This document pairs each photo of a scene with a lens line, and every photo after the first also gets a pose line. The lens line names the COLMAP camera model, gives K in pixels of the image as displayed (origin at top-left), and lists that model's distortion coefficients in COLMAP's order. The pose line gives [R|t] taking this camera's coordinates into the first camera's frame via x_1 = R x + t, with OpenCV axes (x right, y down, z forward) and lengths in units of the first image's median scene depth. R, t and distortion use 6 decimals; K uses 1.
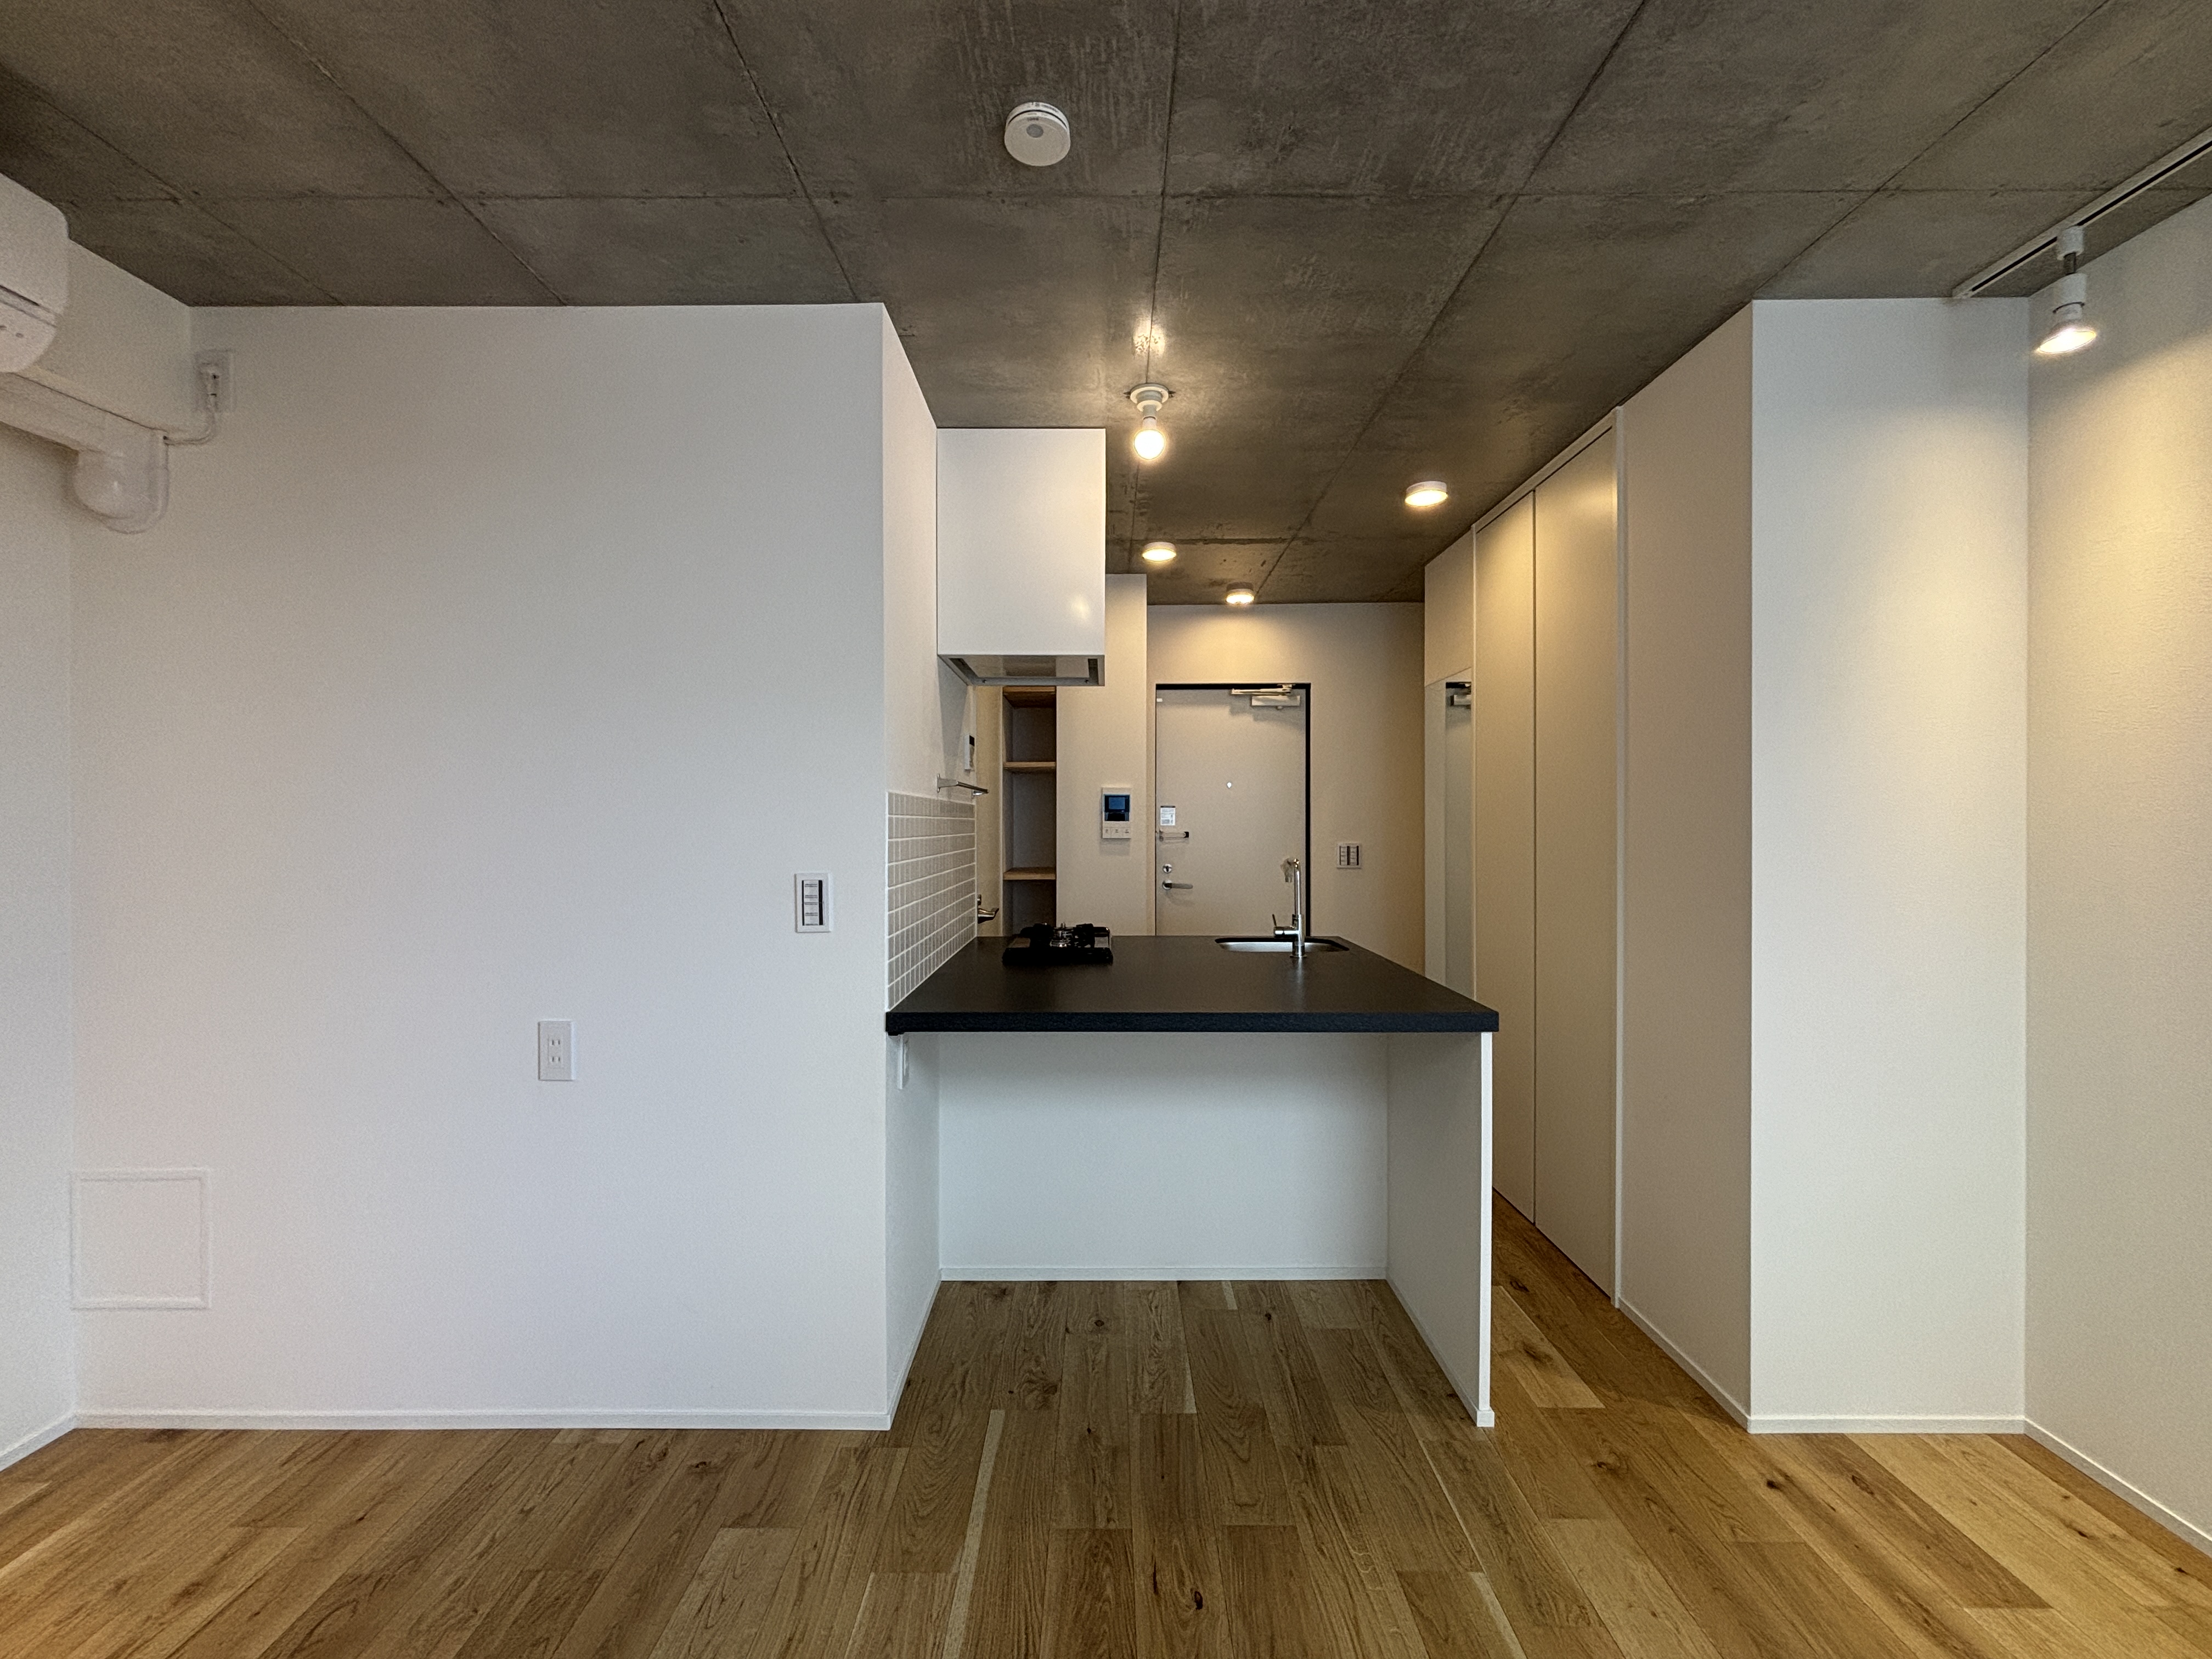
lens RADIAL K [[889.9, 0, 1104.4], [0, 889.9, 829.9], [0, 0, 1]] dist [-0.000413, 0.001257]
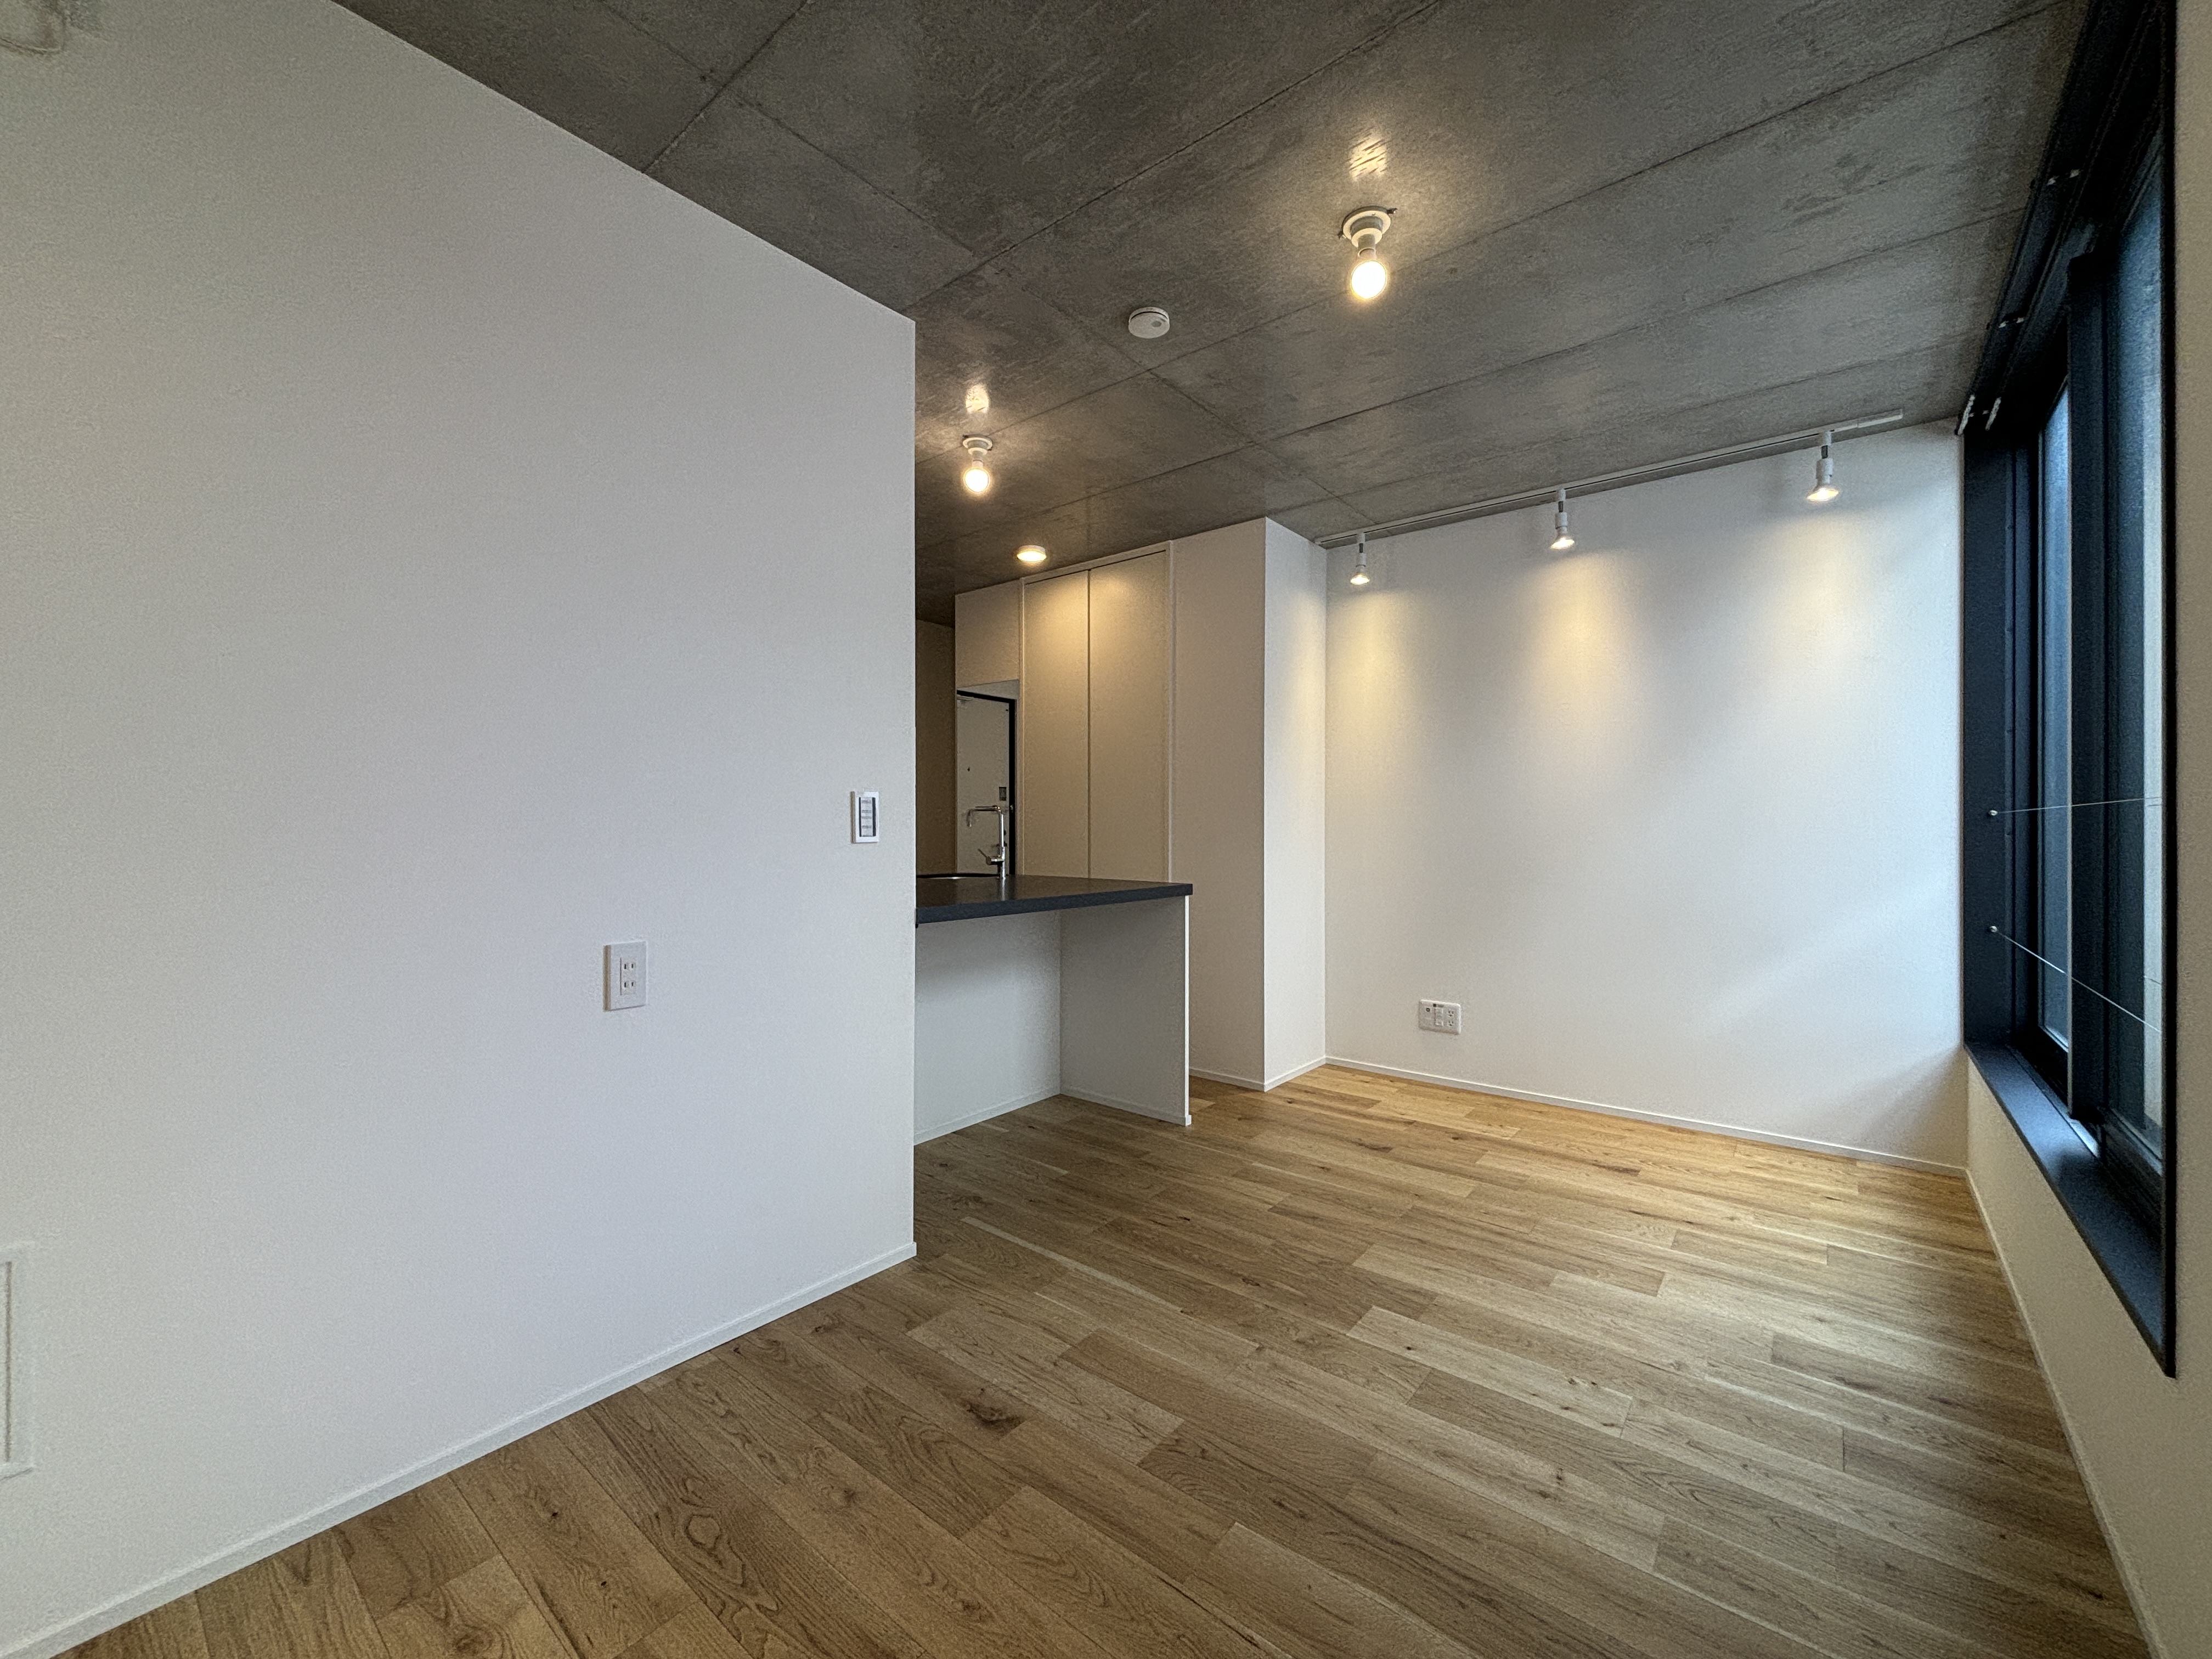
lens RADIAL K [[889.9, 0, 1105.6], [0, 889.9, 826.7], [0, 0, 1]] dist [-0.000413, 0.001257]
pose [[0.627194, 0.003139, 0.778857, -1.042848], [-0.001875, 0.999995, -0.002521, 0.098336], [-0.778861, 0.000121, 0.627197, 0.042877]]
